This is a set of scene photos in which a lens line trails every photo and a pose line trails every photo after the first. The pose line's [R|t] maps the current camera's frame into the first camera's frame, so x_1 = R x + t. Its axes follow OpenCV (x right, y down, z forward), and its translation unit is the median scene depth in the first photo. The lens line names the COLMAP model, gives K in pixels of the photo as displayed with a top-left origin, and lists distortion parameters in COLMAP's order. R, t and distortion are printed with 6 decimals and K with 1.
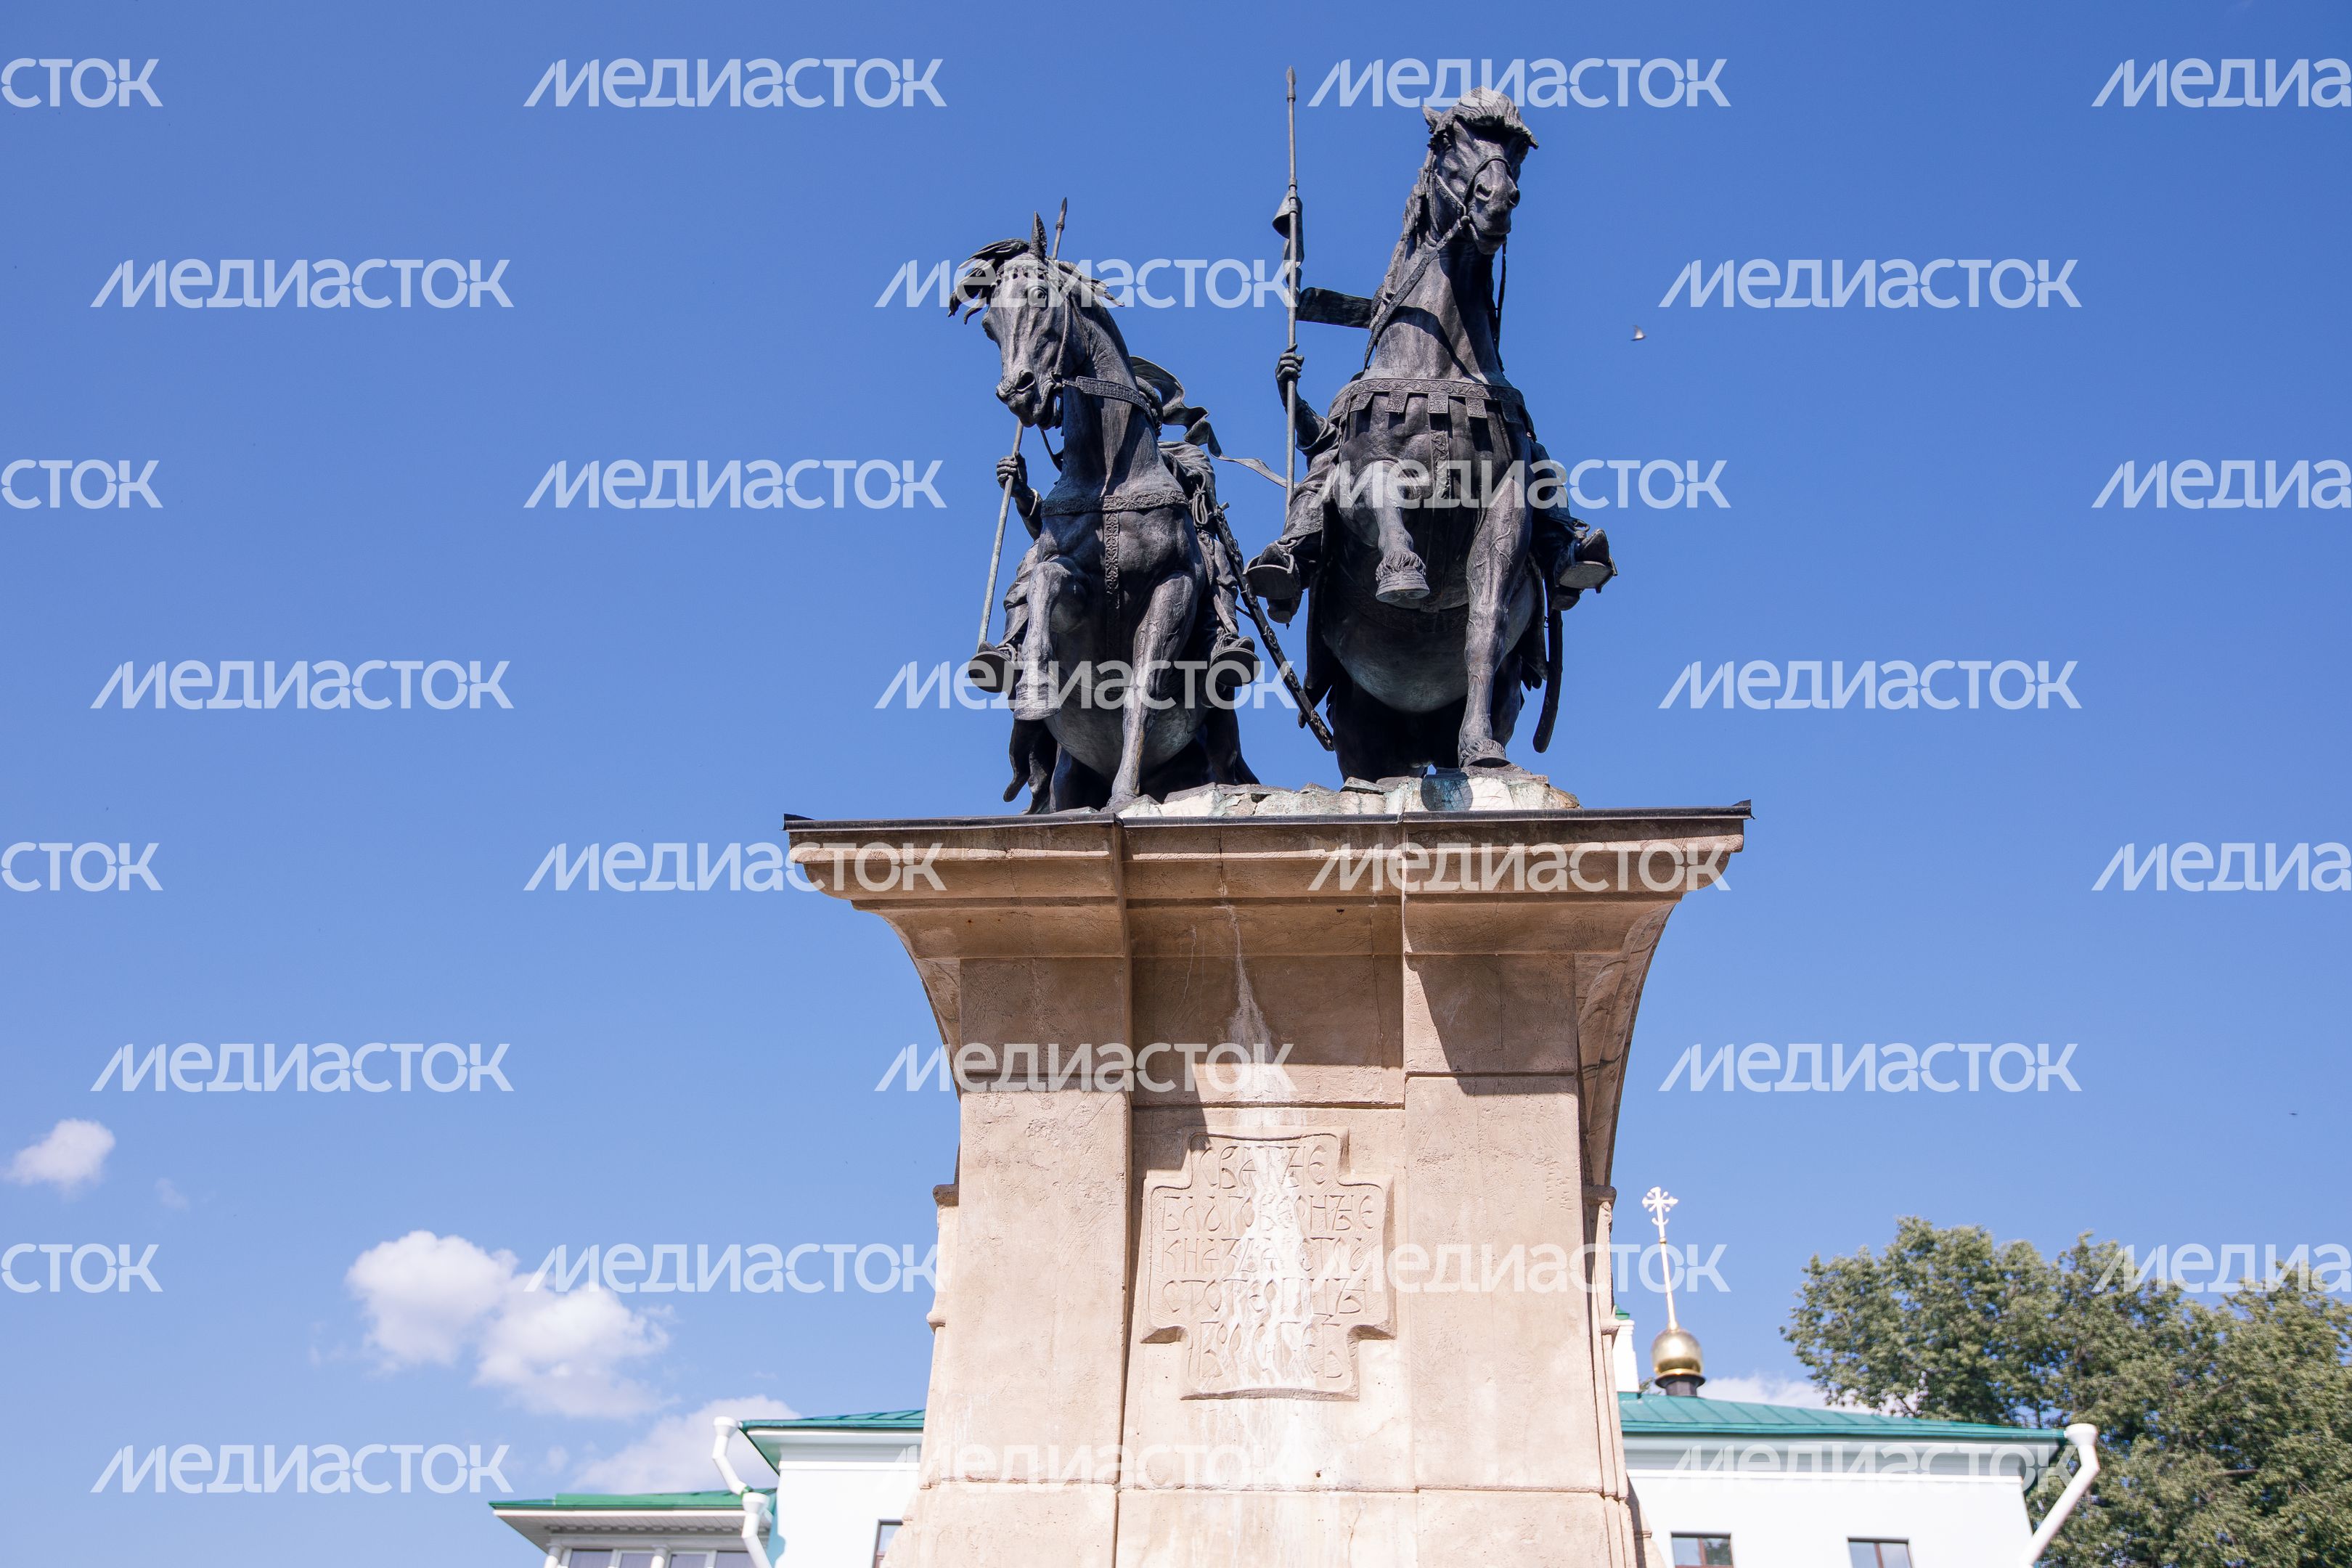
lens RADIAL K [[1817.2, 0, 1174.4], [0, 1817.2, 813.6], [0, 0, 1]] dist [0.011870, 0.010534]
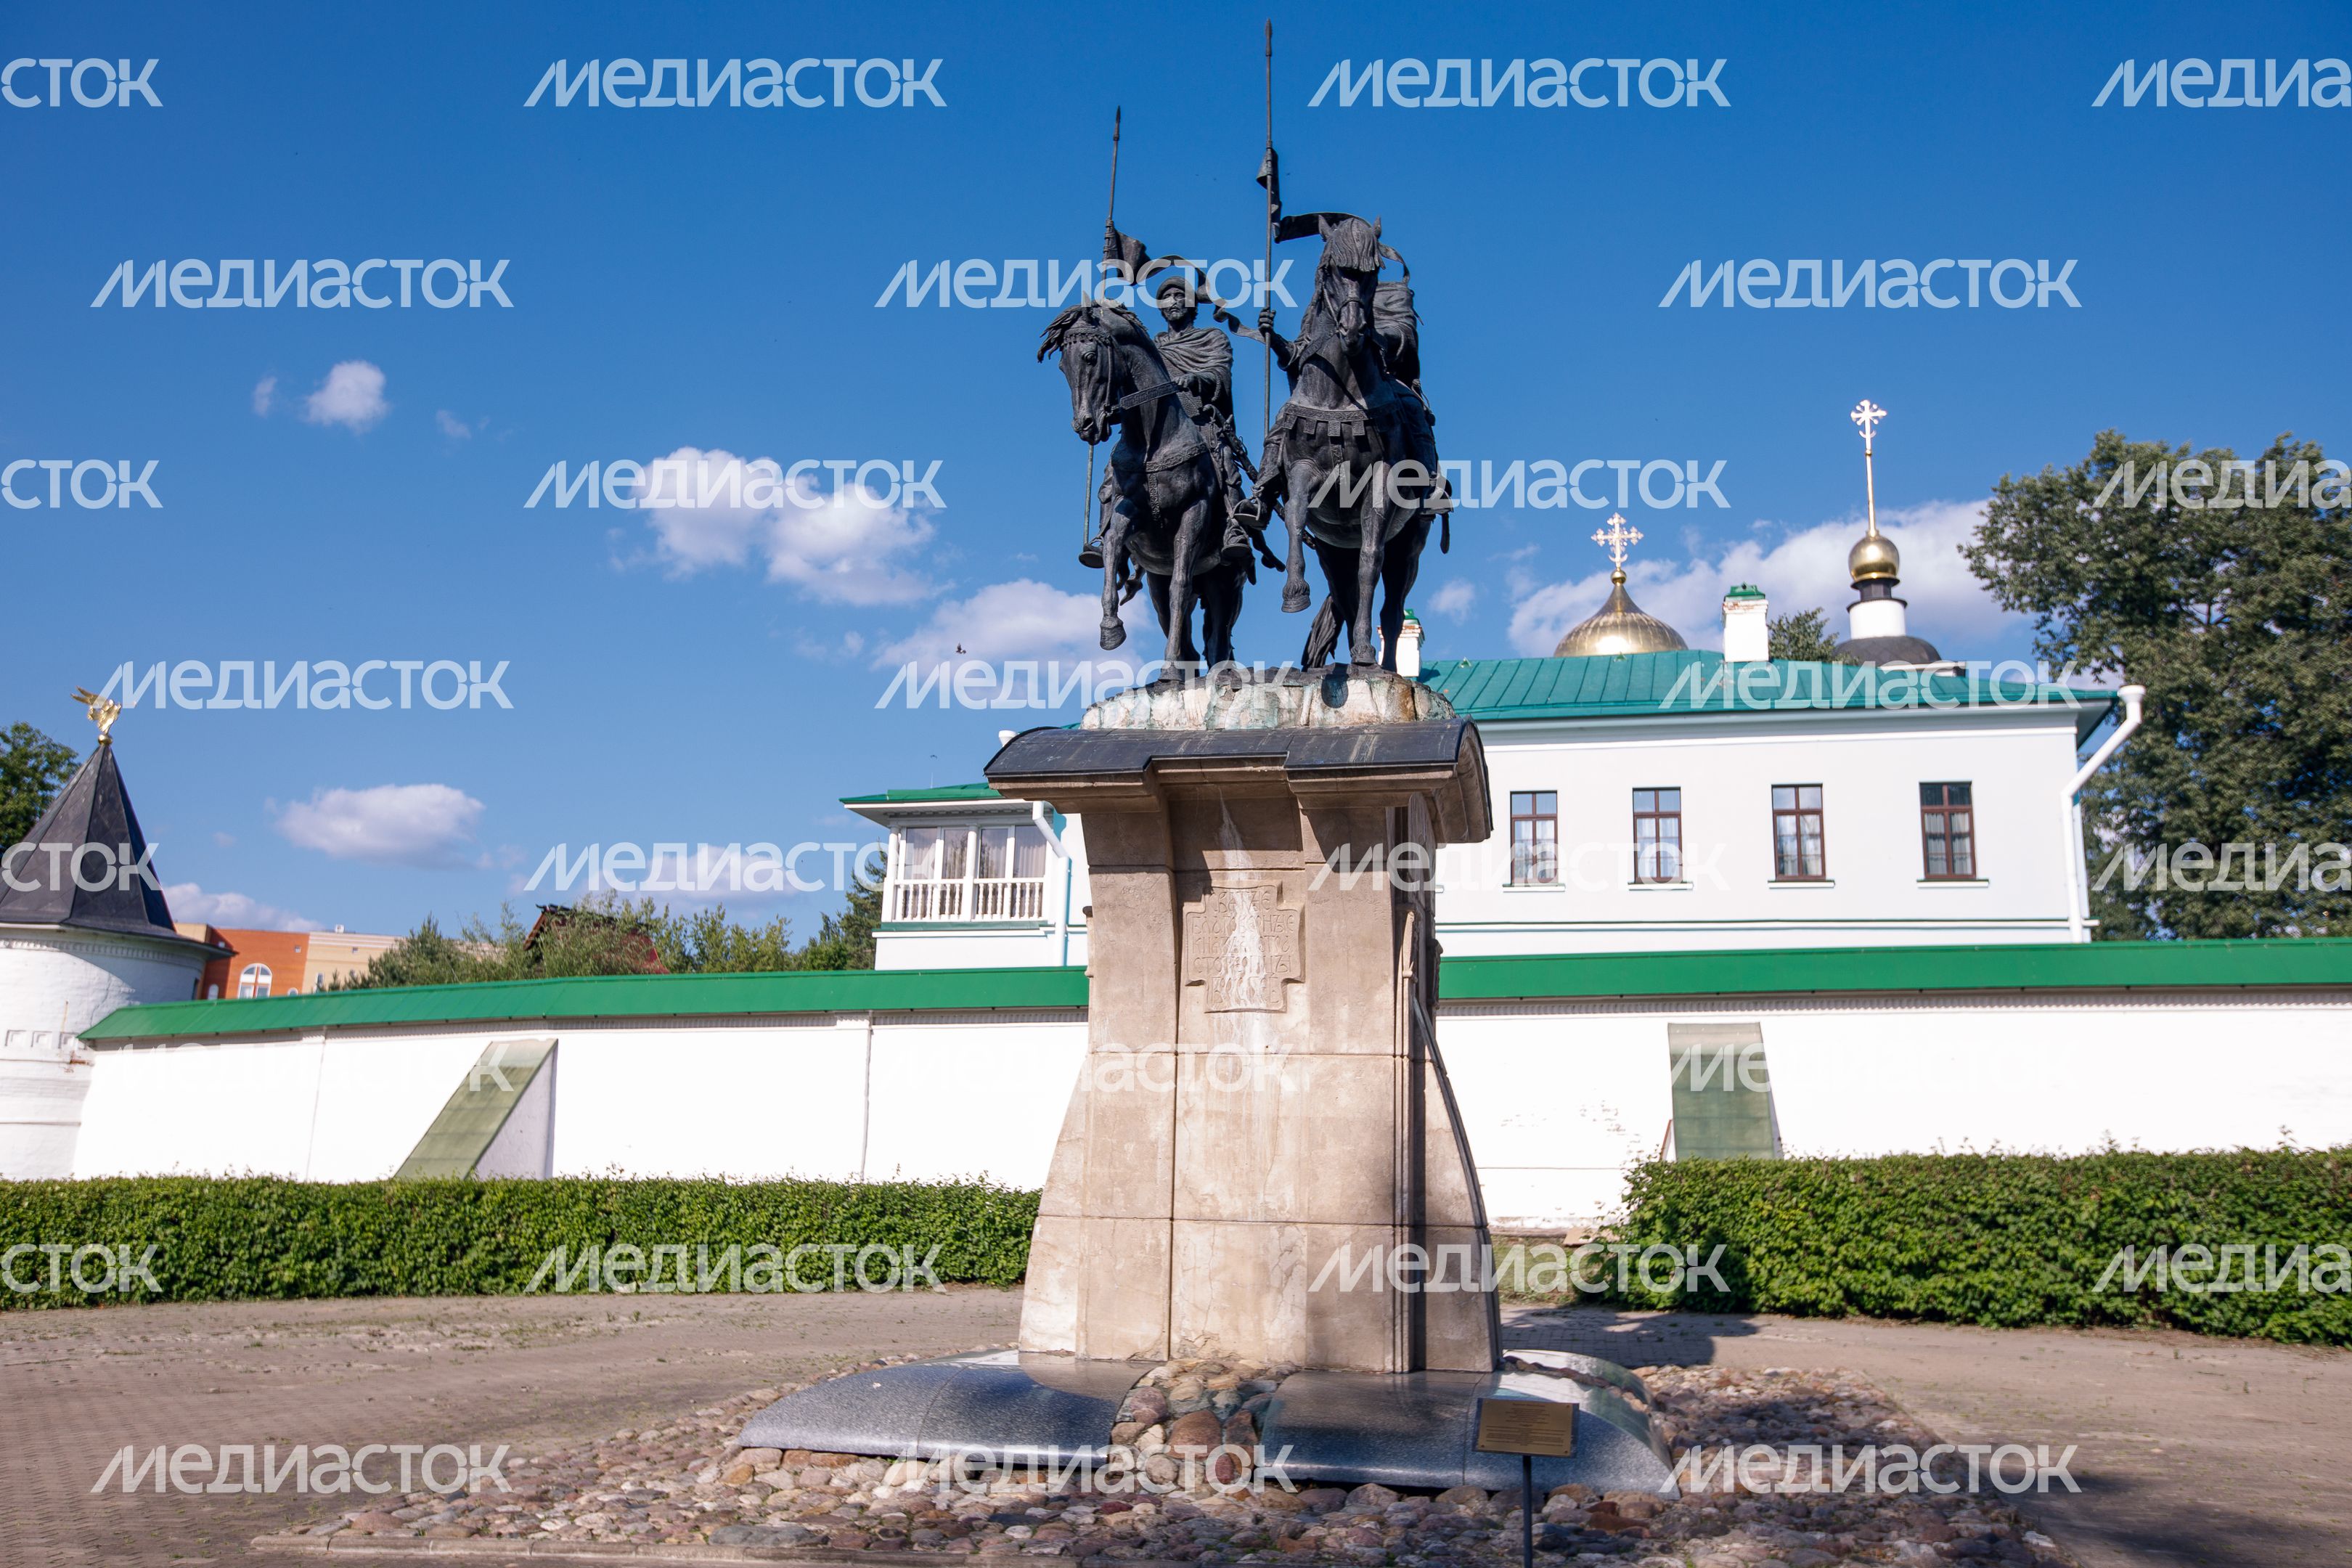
lens RADIAL K [[1808.0, 0, 1176.0], [0, 1808.0, 784.0], [0, 0, 1]] dist [-0.051711, 0.104392]
pose [[0.988540, -0.045564, -0.143921, 0.220339], [0.100607, 0.909628, 0.403056, -0.596147], [0.112550, -0.412917, 0.903788, -0.616462]]
